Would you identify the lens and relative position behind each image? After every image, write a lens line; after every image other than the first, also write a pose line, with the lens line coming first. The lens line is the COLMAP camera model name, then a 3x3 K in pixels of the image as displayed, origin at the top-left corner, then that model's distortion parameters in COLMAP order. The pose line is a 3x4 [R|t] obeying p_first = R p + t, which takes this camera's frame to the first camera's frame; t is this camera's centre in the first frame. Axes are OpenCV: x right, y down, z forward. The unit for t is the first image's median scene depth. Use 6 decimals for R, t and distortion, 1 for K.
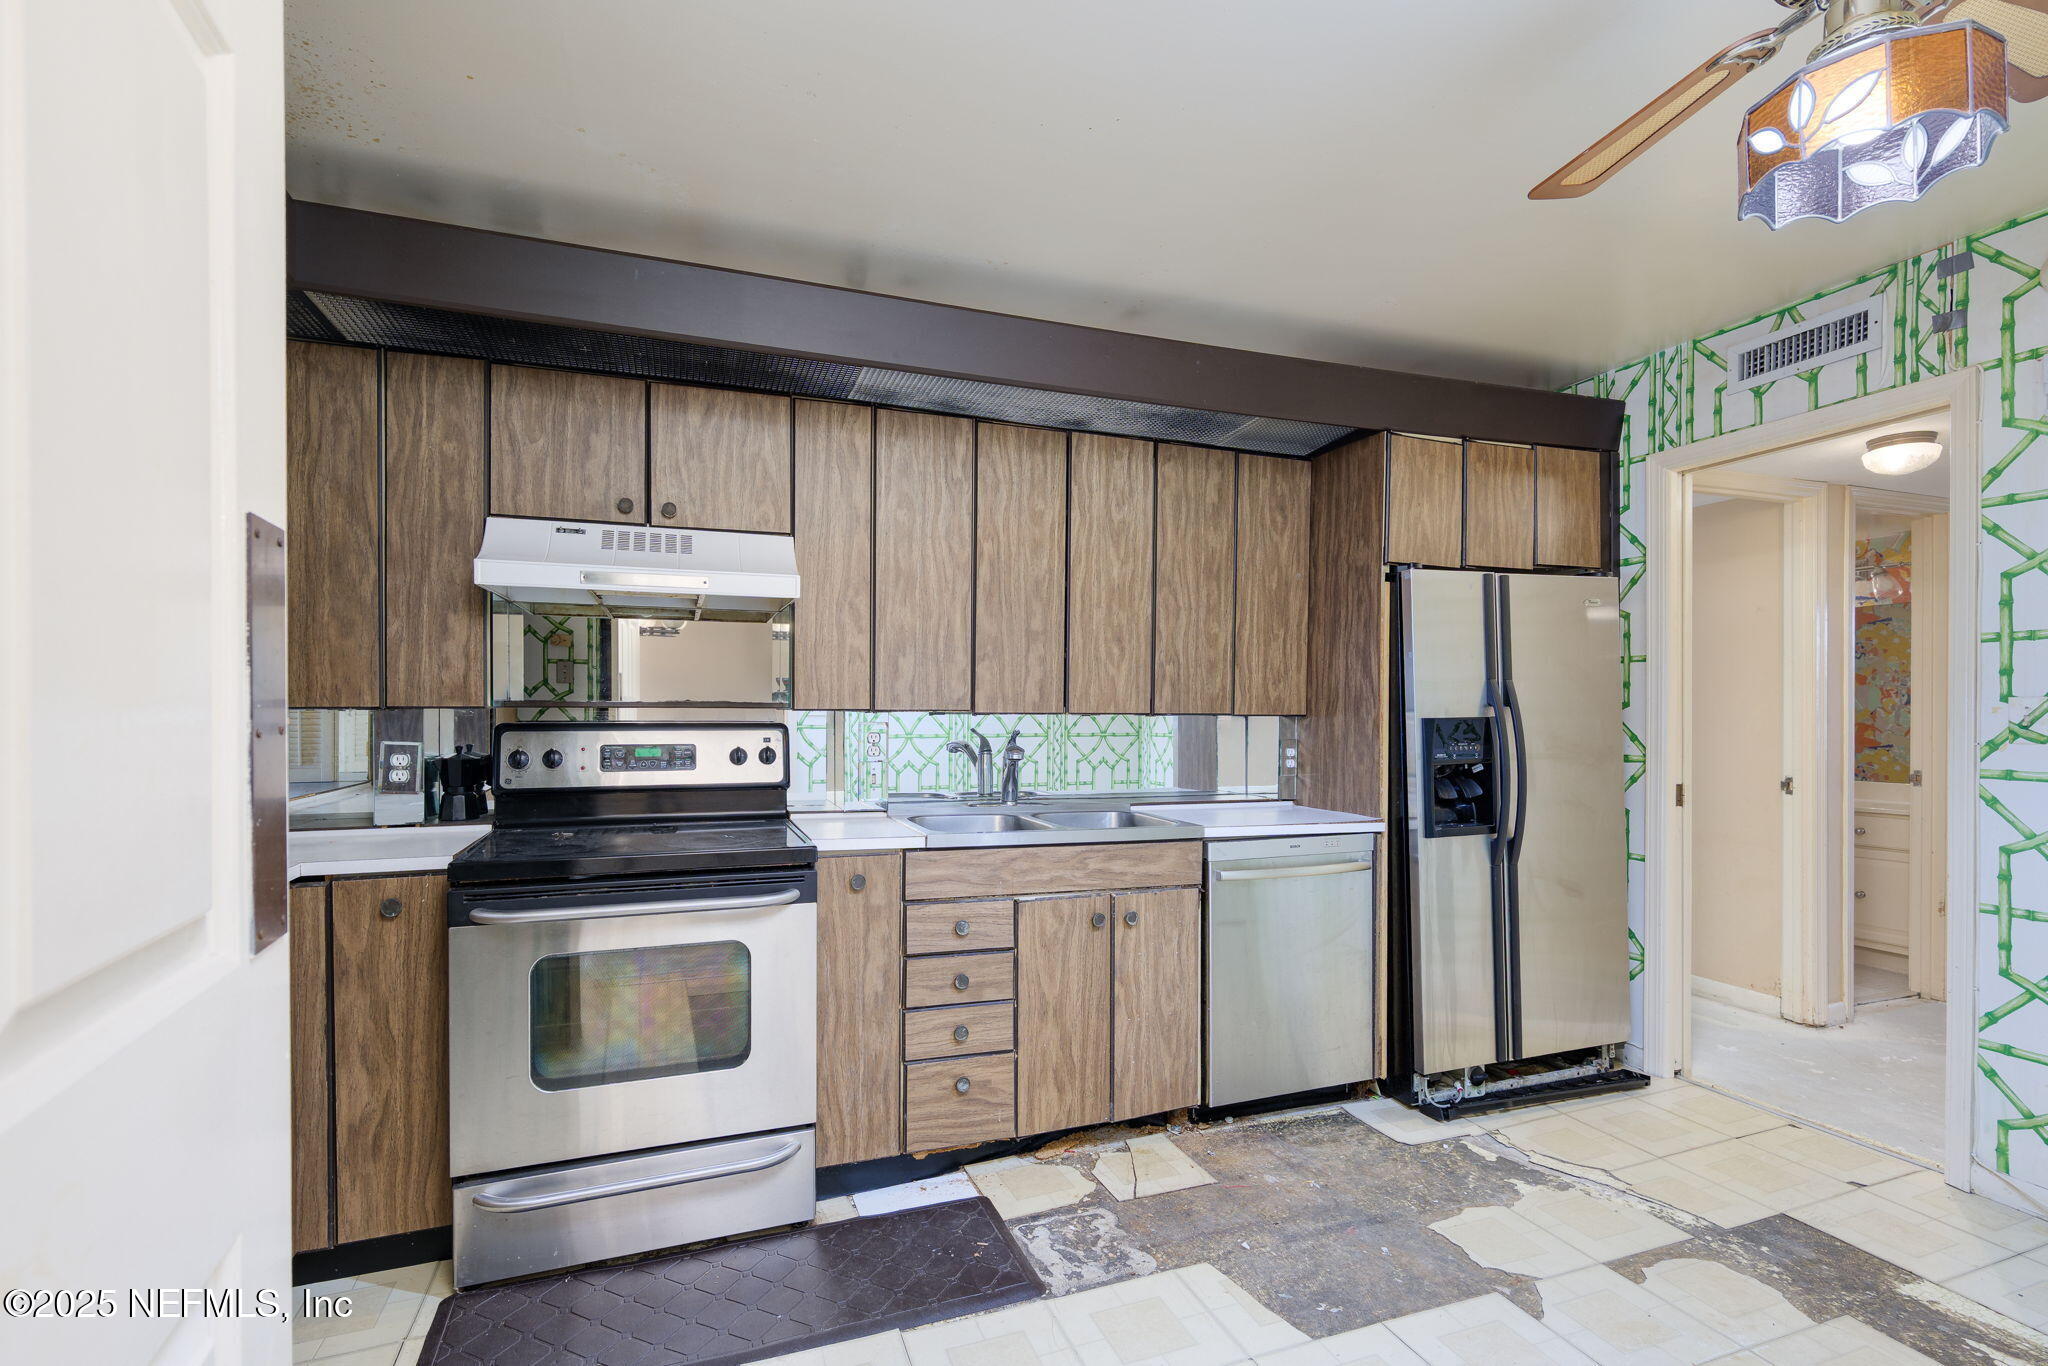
lens RADIAL K [[930.8, 0, 1026.0], [0, 930.8, 719.0], [0, 0, 1]] dist [-0.002249, -0.000106]
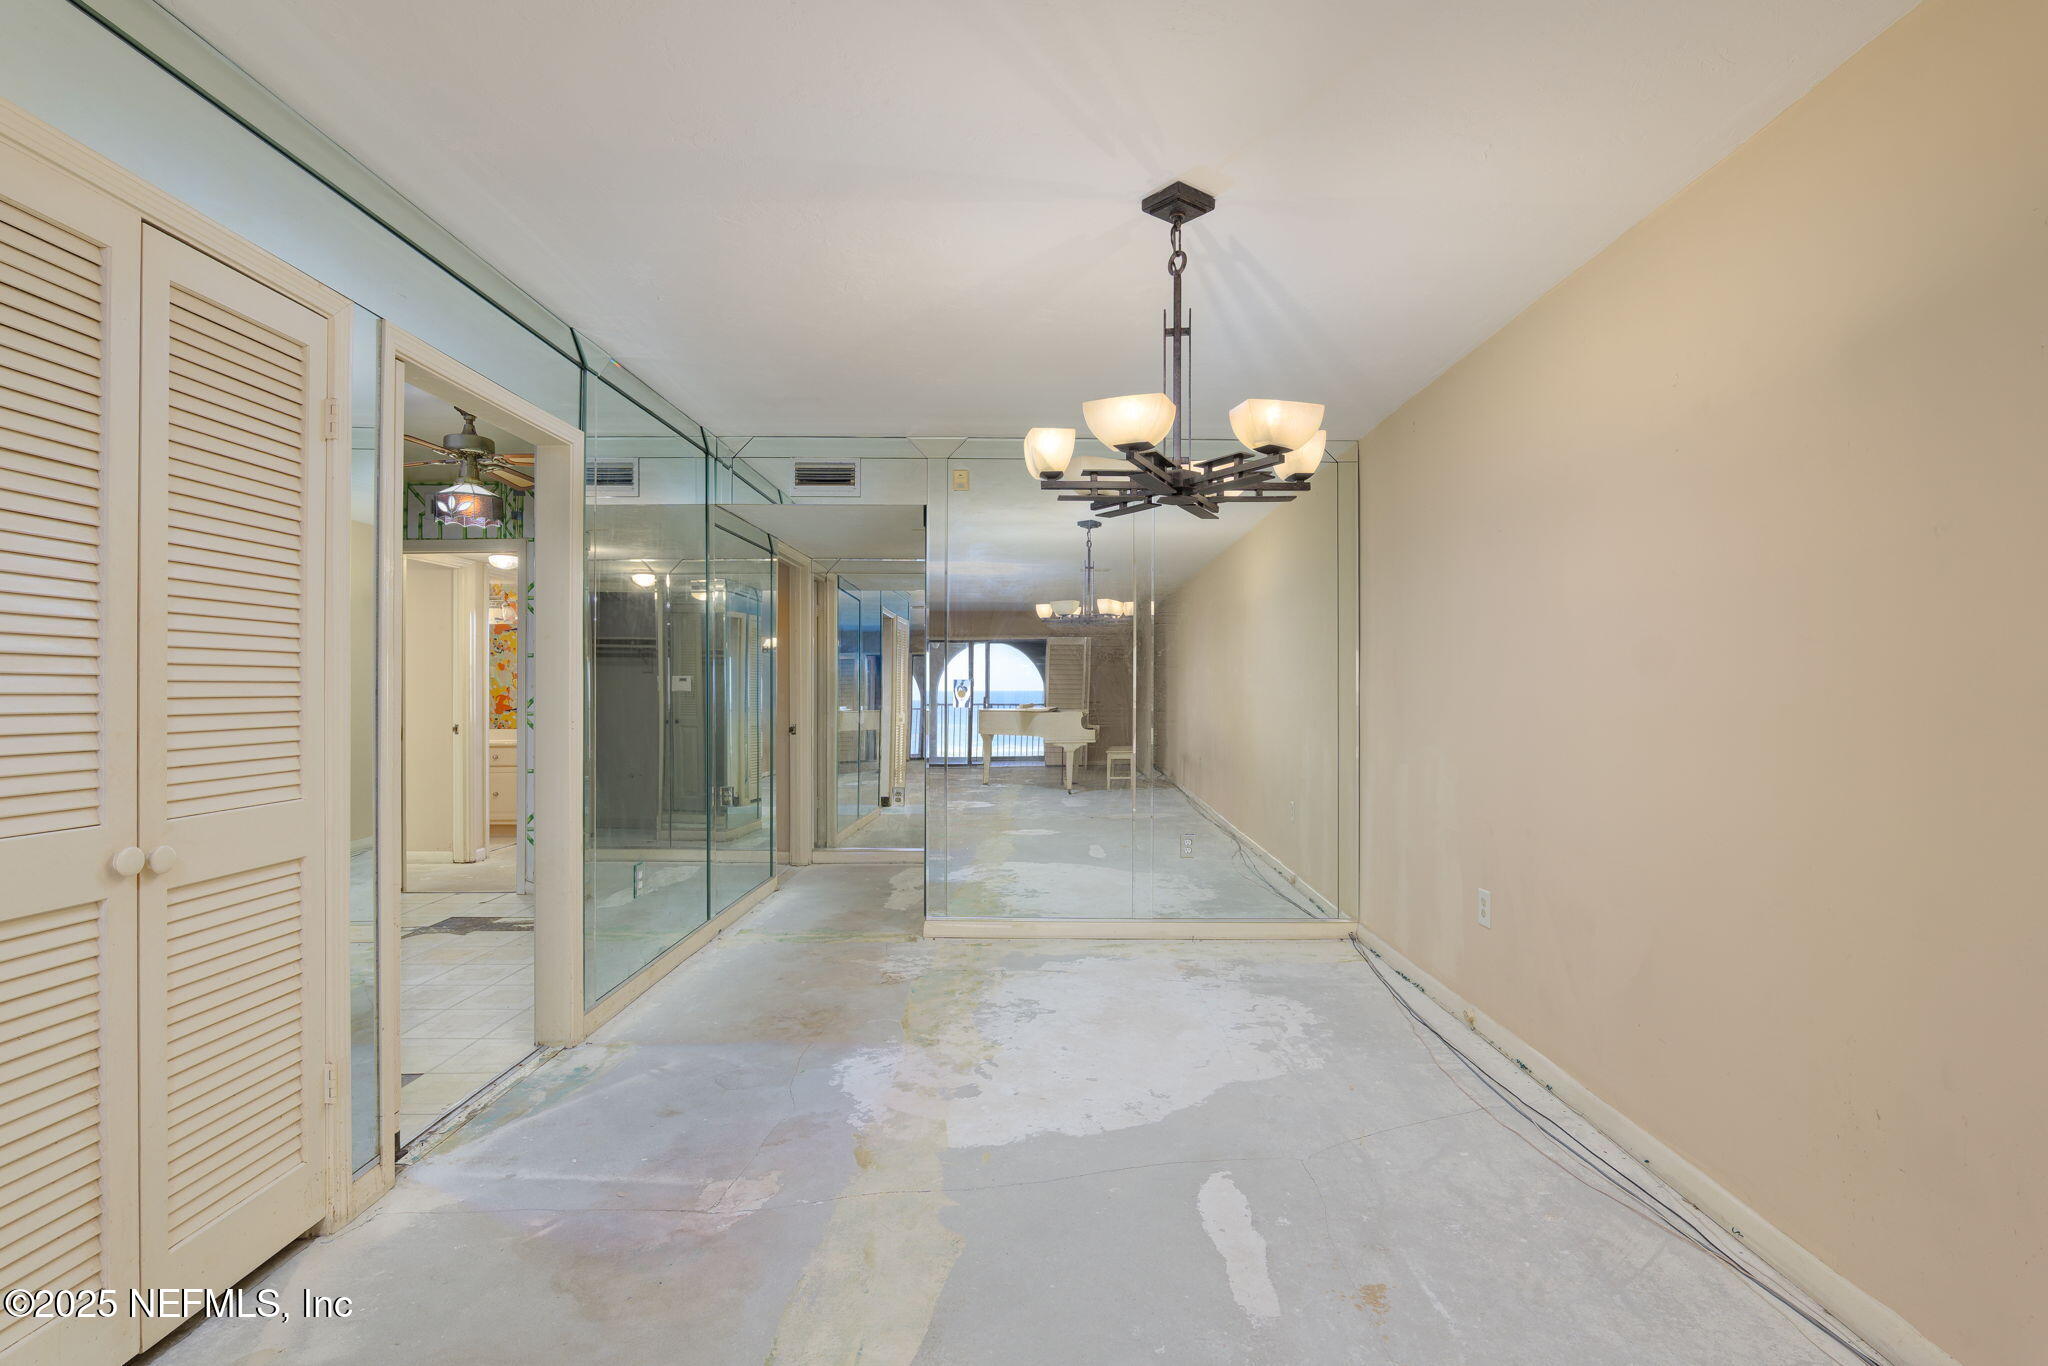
lens RADIAL K [[929.4, 0, 998.1], [0, 929.4, 688.5], [0, 0, 1]] dist [-0.010277, 0.000275]
pose [[0.351762, -0.000821, 0.936089, -0.479259], [0.007887, 0.999967, -0.002087, 0.006385], [-0.936056, 0.008117, 0.351757, -0.600933]]
